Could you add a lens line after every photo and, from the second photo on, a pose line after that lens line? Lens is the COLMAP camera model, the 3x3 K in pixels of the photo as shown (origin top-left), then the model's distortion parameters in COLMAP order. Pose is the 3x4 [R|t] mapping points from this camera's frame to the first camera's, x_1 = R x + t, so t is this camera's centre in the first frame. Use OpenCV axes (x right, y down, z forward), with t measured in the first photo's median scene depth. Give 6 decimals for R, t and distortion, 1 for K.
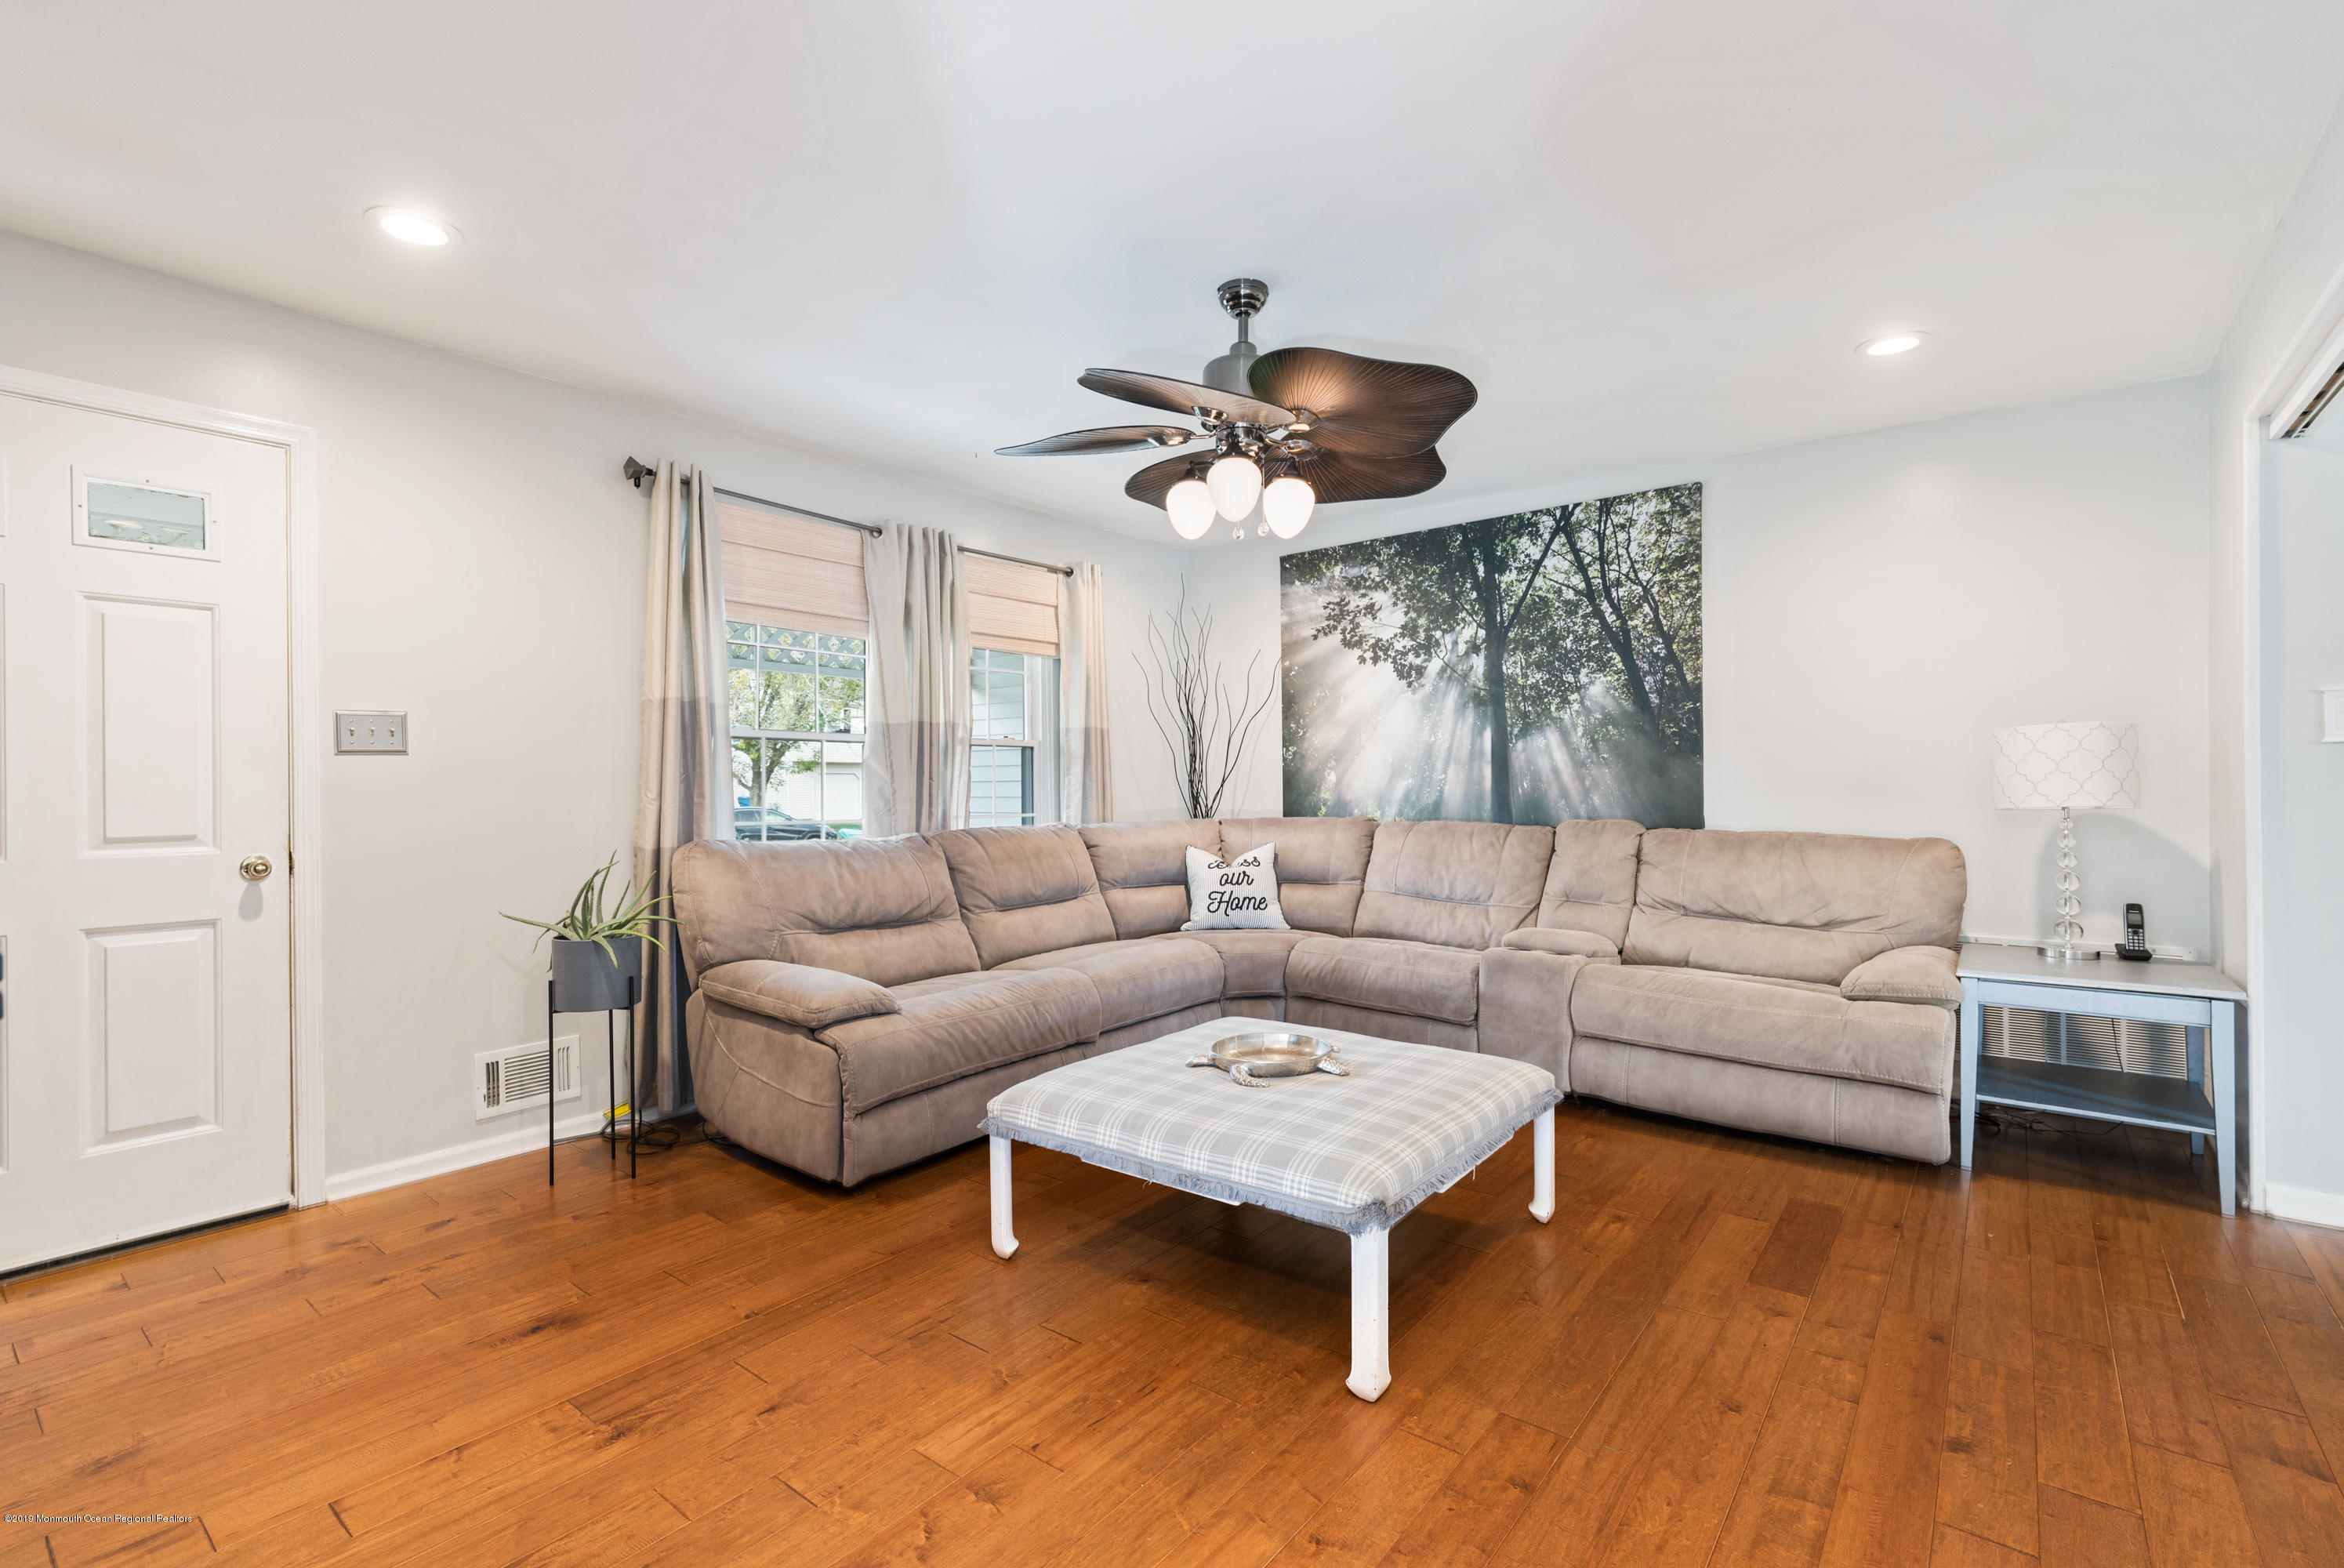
lens RADIAL K [[1027.2, 0, 1180.3], [0, 1027.2, 781.4], [0, 0, 1]] dist [0.000786, -0.000127]
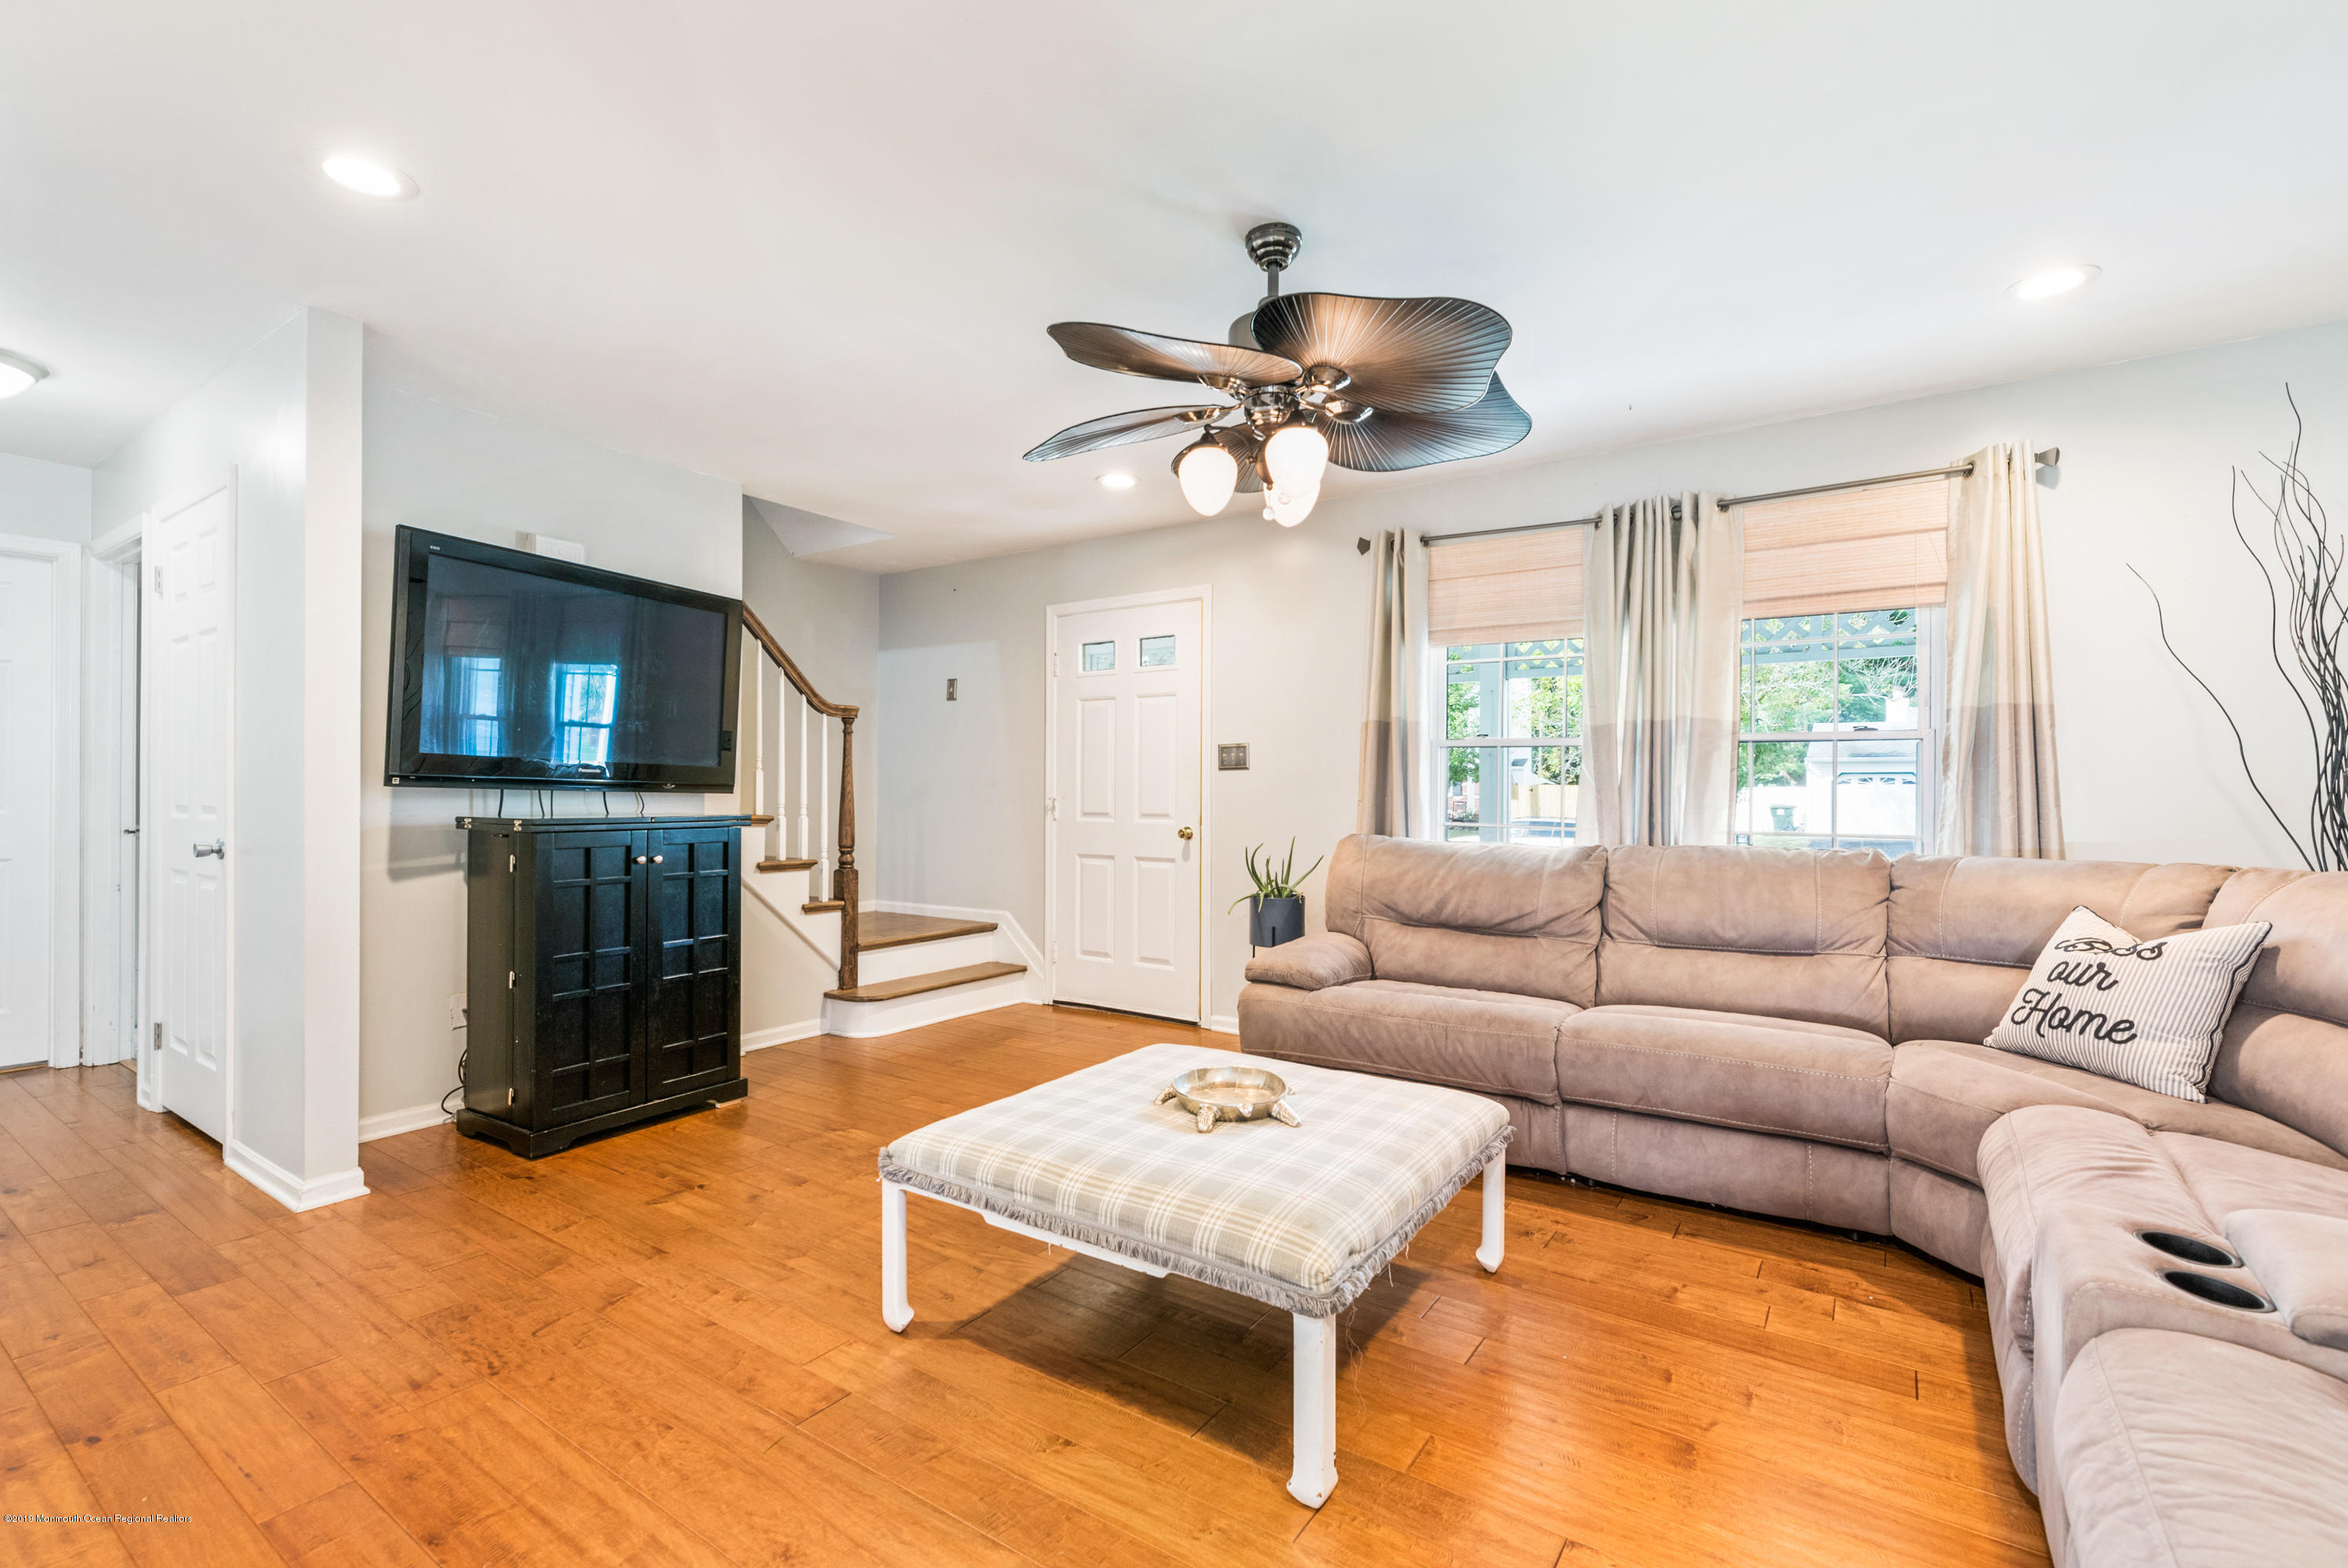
lens RADIAL K [[1028.9, 0, 1182.3], [0, 1028.9, 781.4], [0, 0, 1]] dist [0.000786, -0.000127]
pose [[0.094060, -0.001205, -0.995566, 0.722853], [-0.004398, 0.999989, -0.001626, -0.003394], [0.995557, 0.004531, 0.094053, 0.643077]]
